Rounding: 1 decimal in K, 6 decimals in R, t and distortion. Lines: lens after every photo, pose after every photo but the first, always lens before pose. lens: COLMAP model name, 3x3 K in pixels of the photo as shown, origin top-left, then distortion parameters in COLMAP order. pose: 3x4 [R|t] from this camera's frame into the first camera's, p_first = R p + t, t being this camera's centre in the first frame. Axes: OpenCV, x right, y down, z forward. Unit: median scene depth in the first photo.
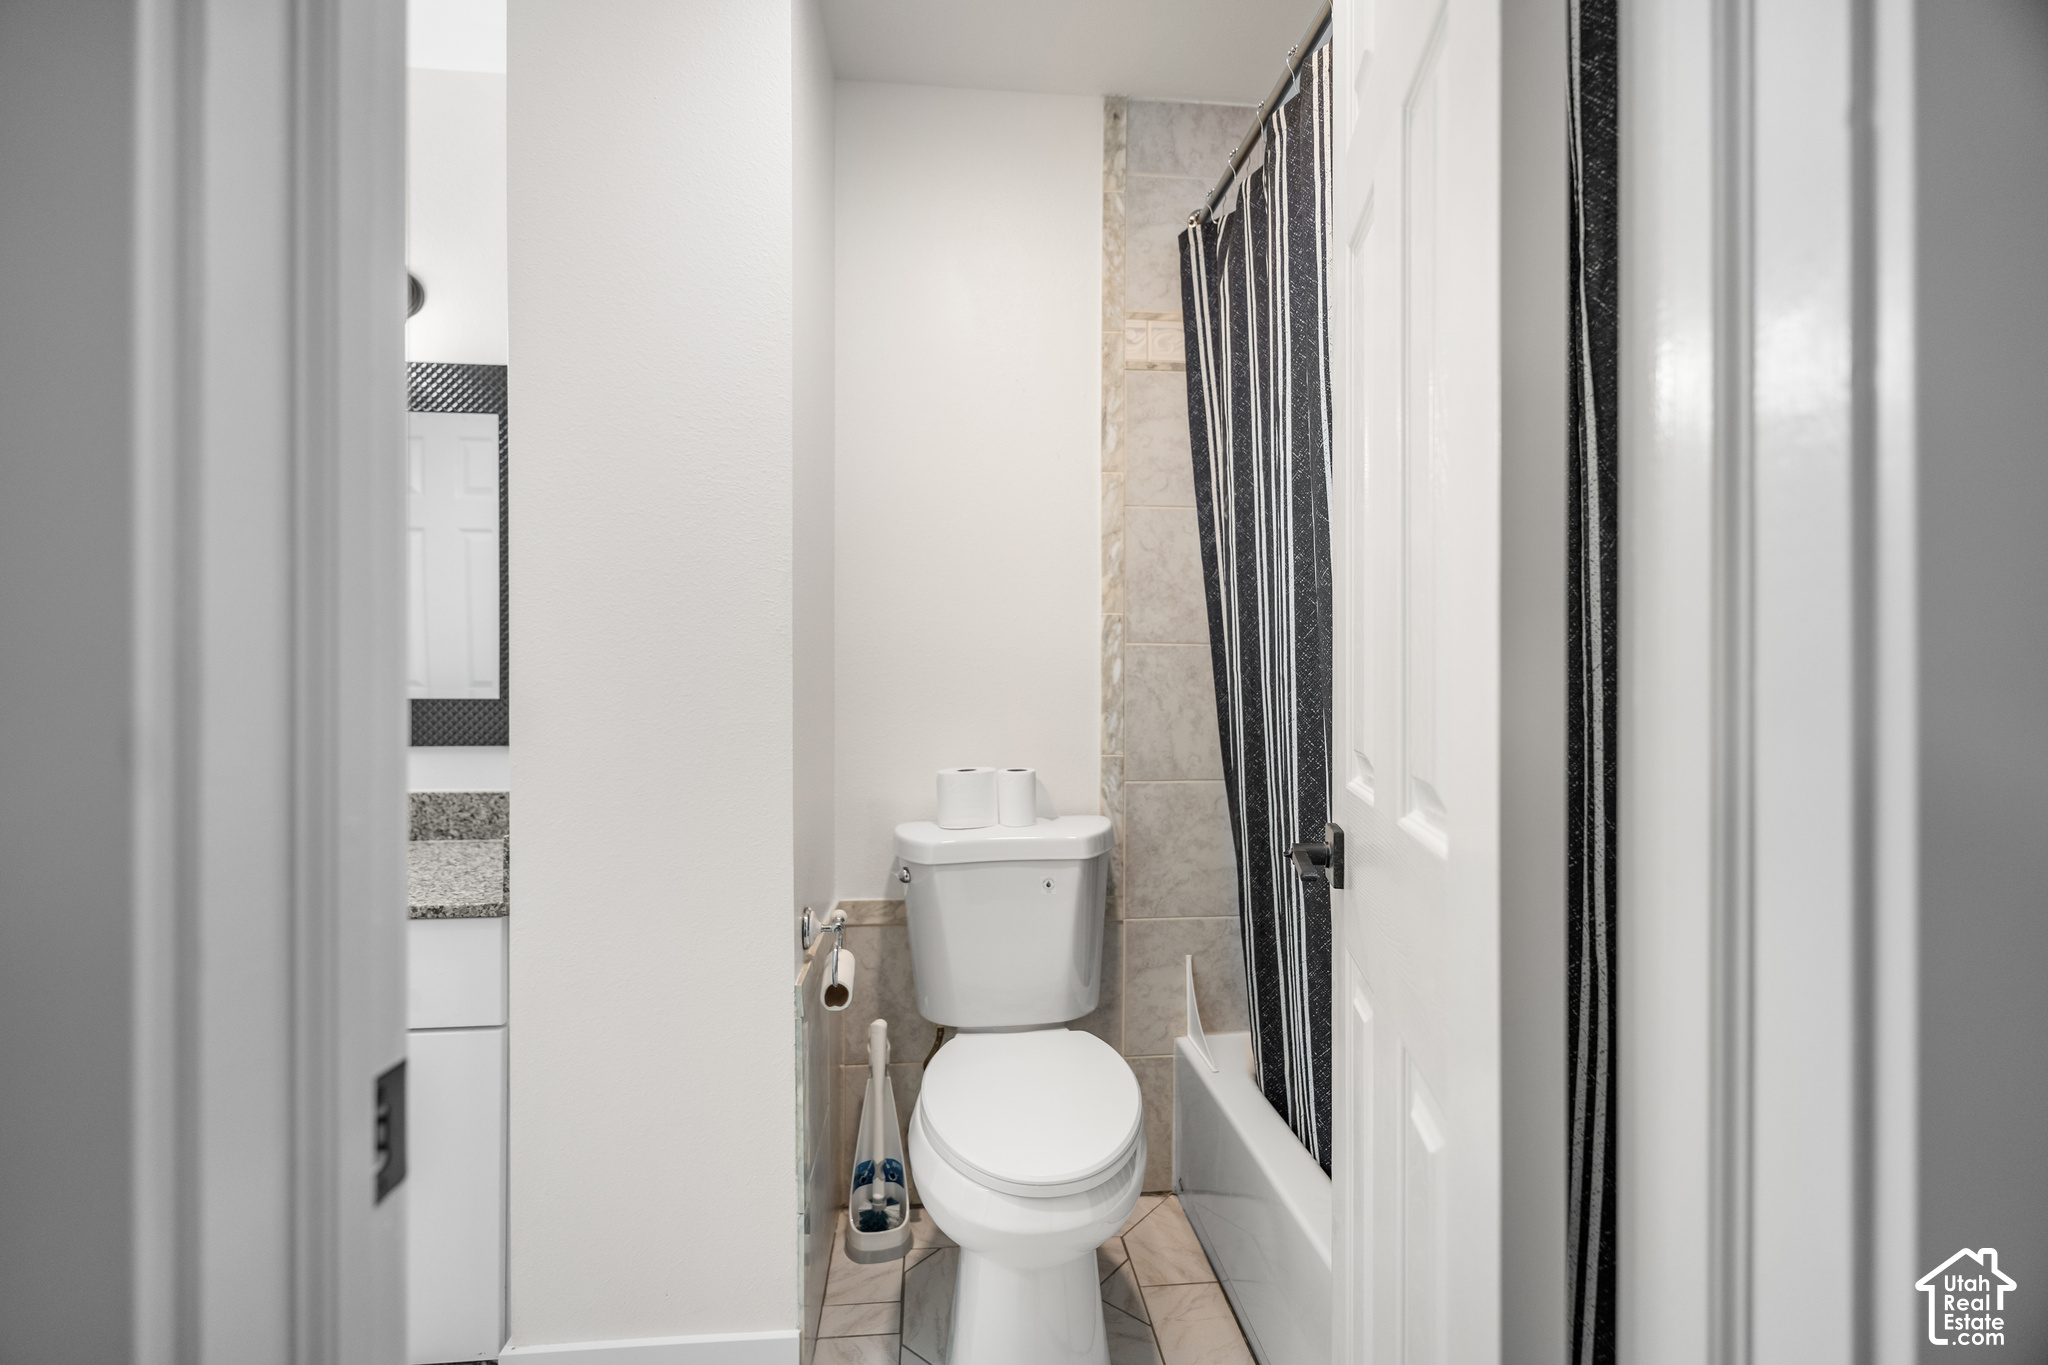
lens RADIAL K [[920.7, 0, 1025.4], [0, 920.7, 634.8], [0, 0, 1]] dist [-0.015823, 0.009443]
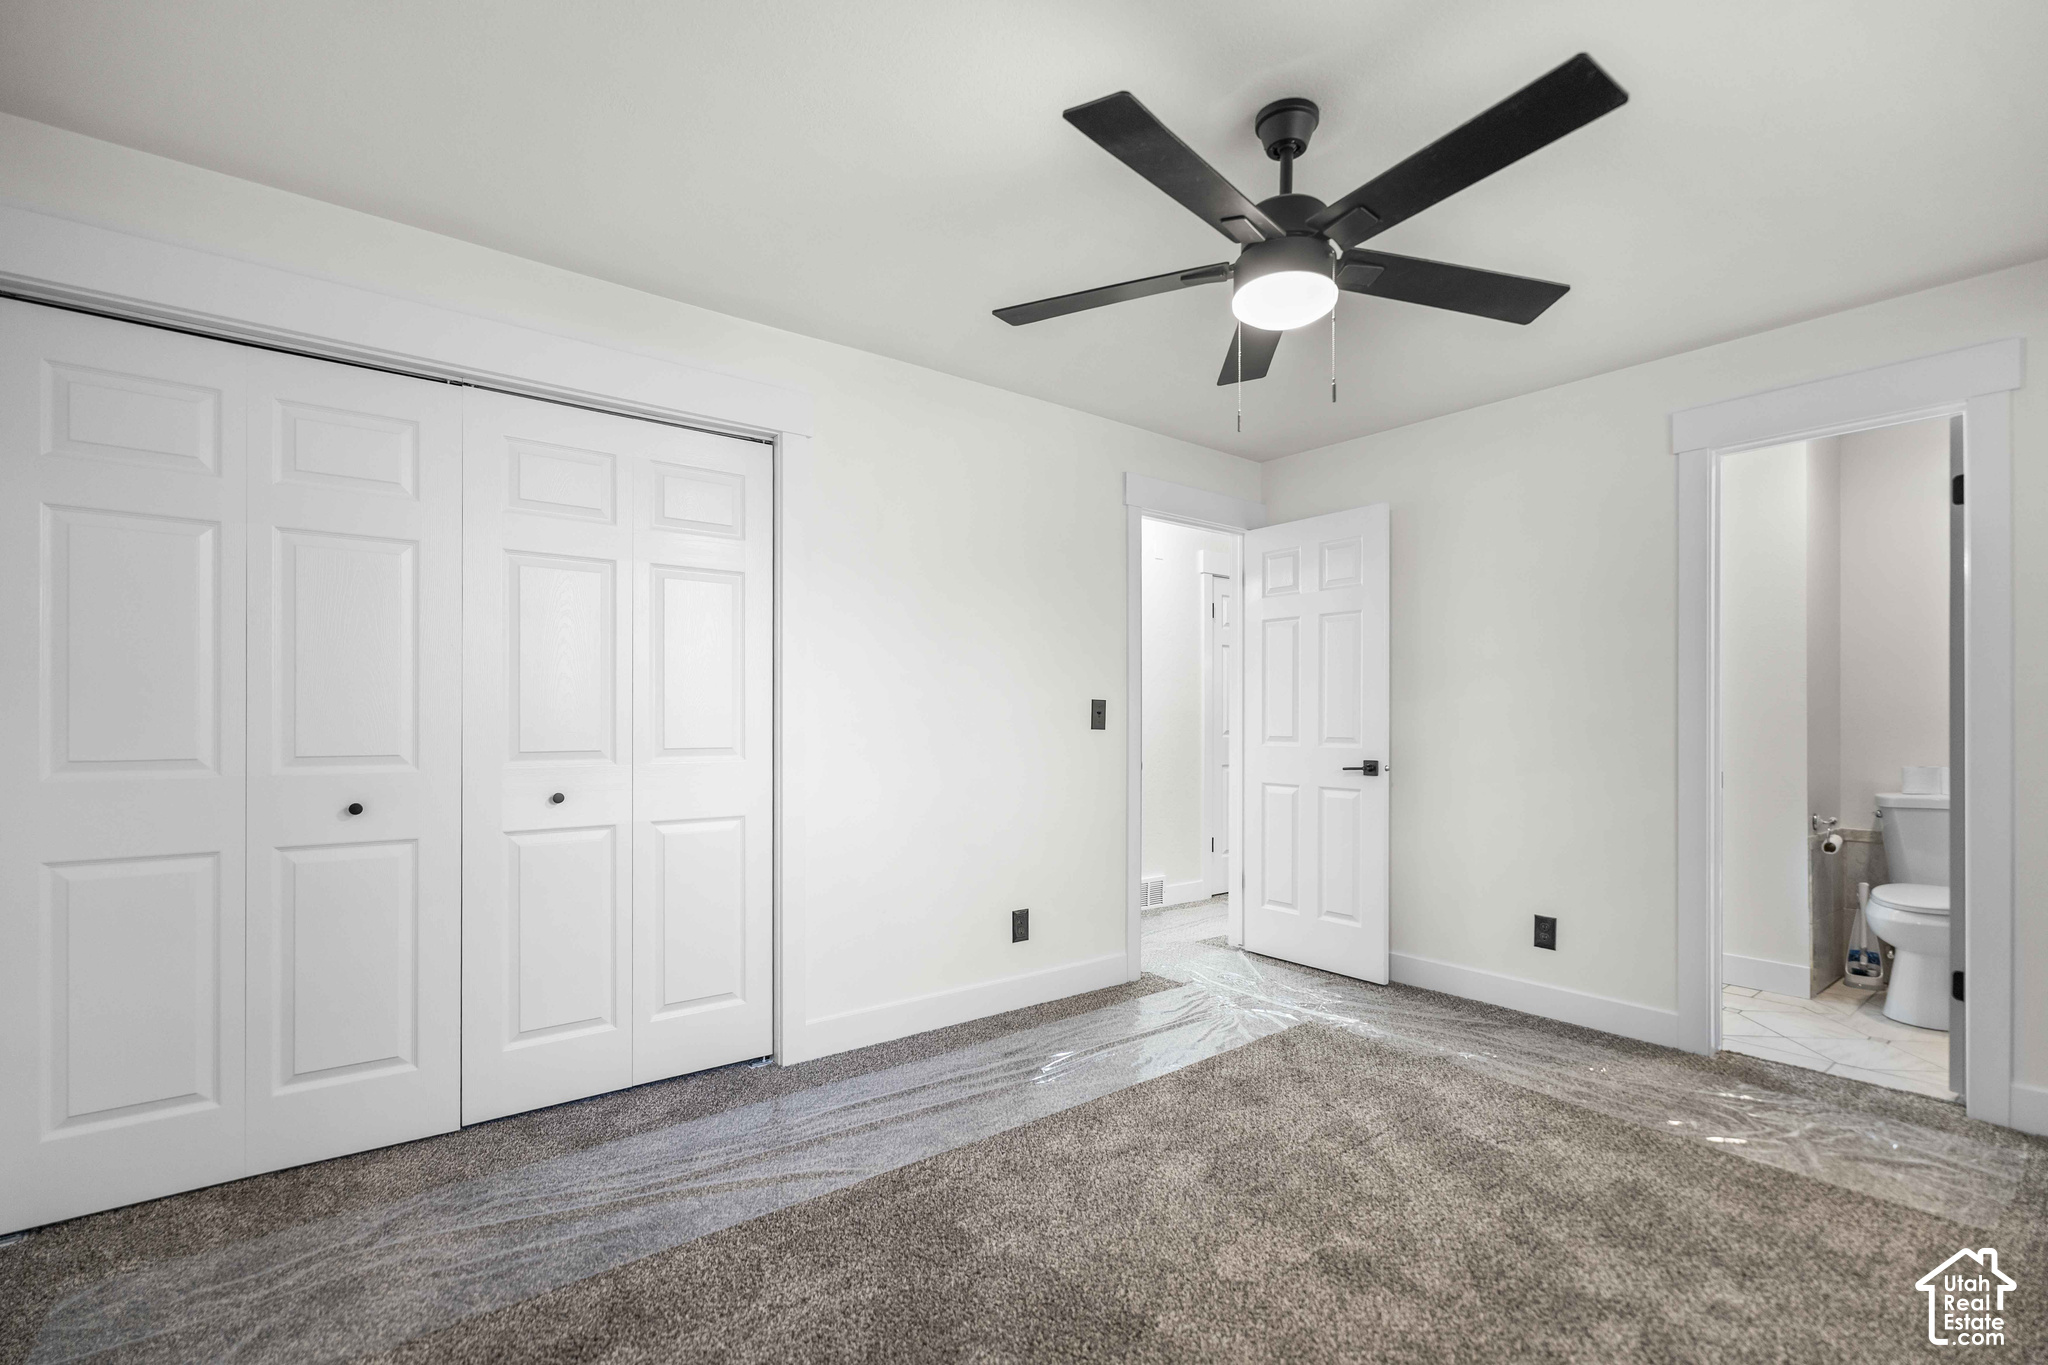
lens RADIAL K [[920.7, 0, 1025.4], [0, 920.7, 634.8], [0, 0, 1]] dist [-0.015823, 0.009443]
pose [[0.548898, -0.002225, -0.835887, 0.536097], [0.000935, 0.999997, -0.002048, -0.139336], [0.835889, 0.000343, 0.548898, -1.738971]]
